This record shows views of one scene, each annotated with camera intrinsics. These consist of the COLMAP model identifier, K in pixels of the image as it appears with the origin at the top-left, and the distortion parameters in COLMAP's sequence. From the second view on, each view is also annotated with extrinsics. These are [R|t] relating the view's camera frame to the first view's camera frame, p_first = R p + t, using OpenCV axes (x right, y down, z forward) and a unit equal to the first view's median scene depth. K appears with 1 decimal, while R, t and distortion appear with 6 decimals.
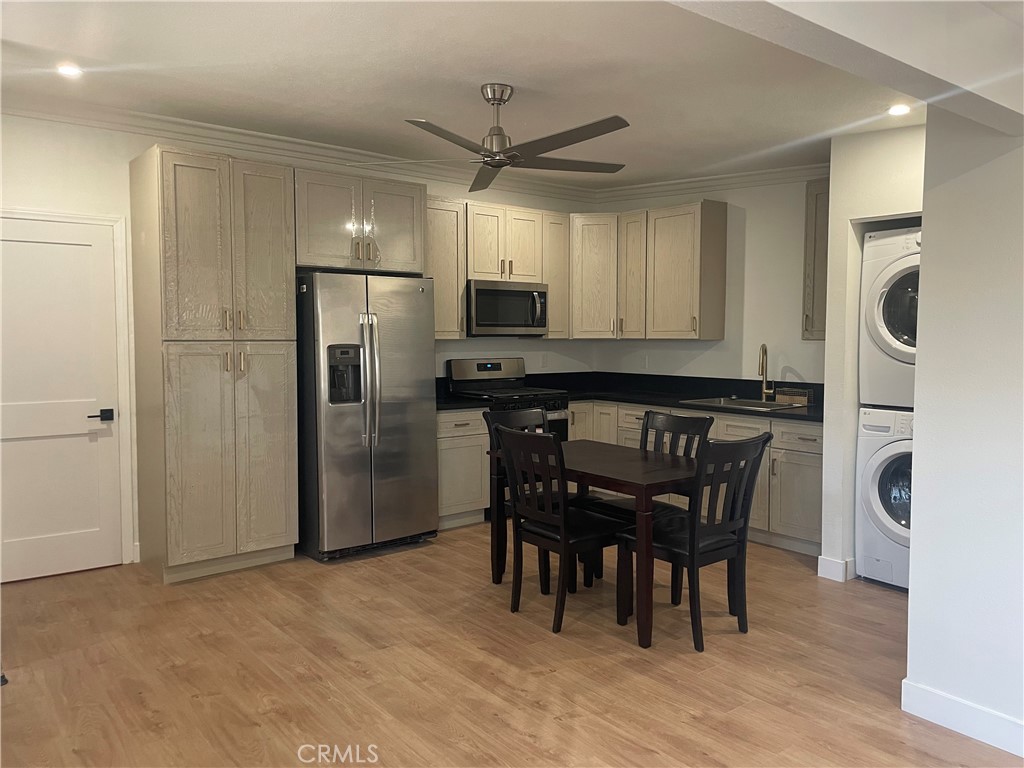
lens RADIAL K [[770.7, 0, 518.7], [0, 770.7, 376.2], [0, 0, 1]] dist [0.110191, -0.128242]
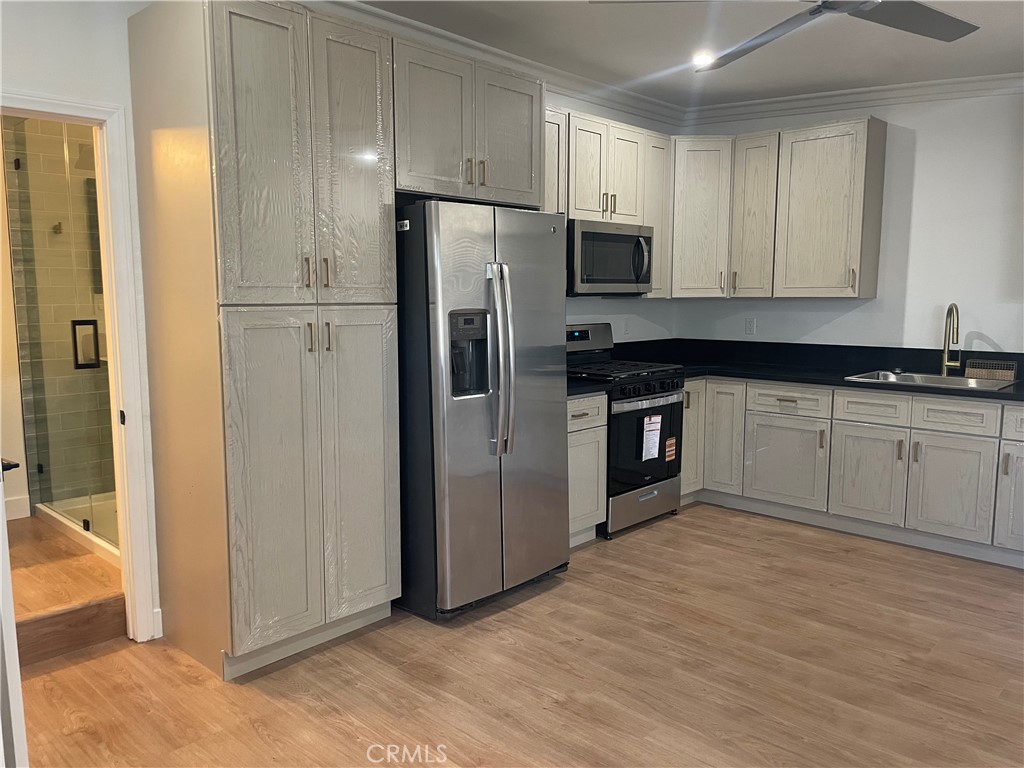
lens RADIAL K [[777.1, 0, 512.0], [0, 777.1, 384.0], [0, 0, 1]] dist [0.110415, -0.139845]
pose [[0.991054, -0.017739, 0.132275, -0.271687], [0.009354, 0.997922, 0.063745, -0.018032], [-0.133131, -0.061937, 0.989161, 0.306904]]
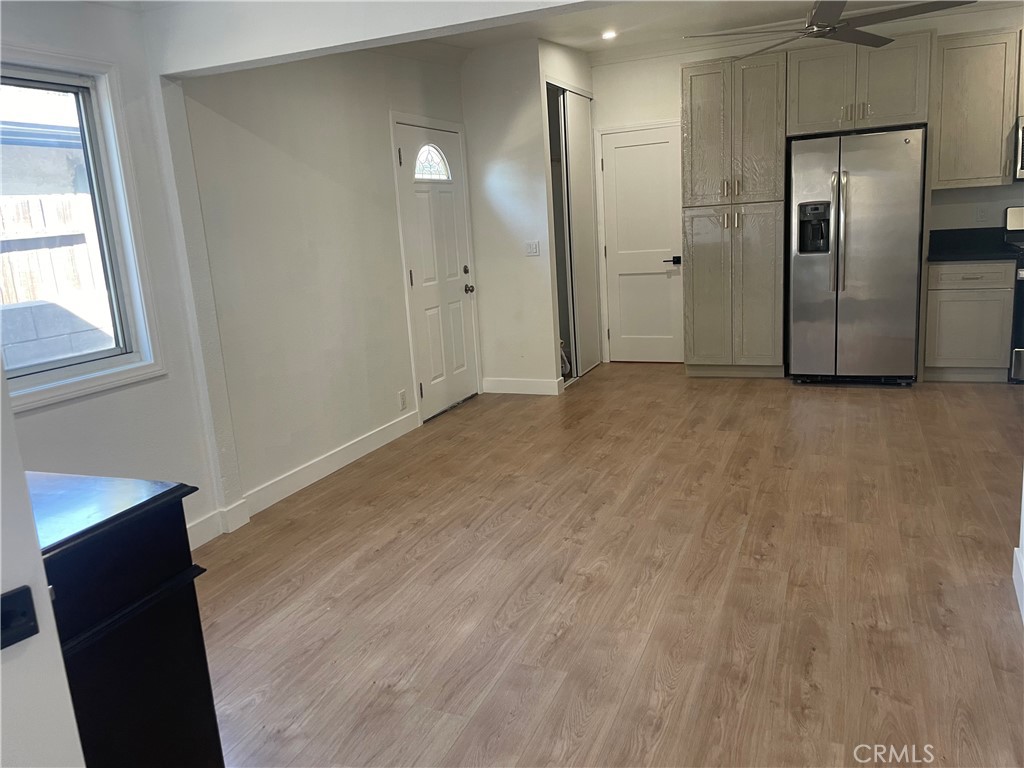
lens RADIAL K [[770.3, 0, 513.2], [0, 770.3, 371.4], [0, 0, 1]] dist [0.105152, -0.129782]
pose [[0.474407, 0.139569, -0.869171, 0.600206], [0.015986, 0.985823, 0.167026, 0.006653], [0.880161, -0.093133, 0.465450, 0.031986]]
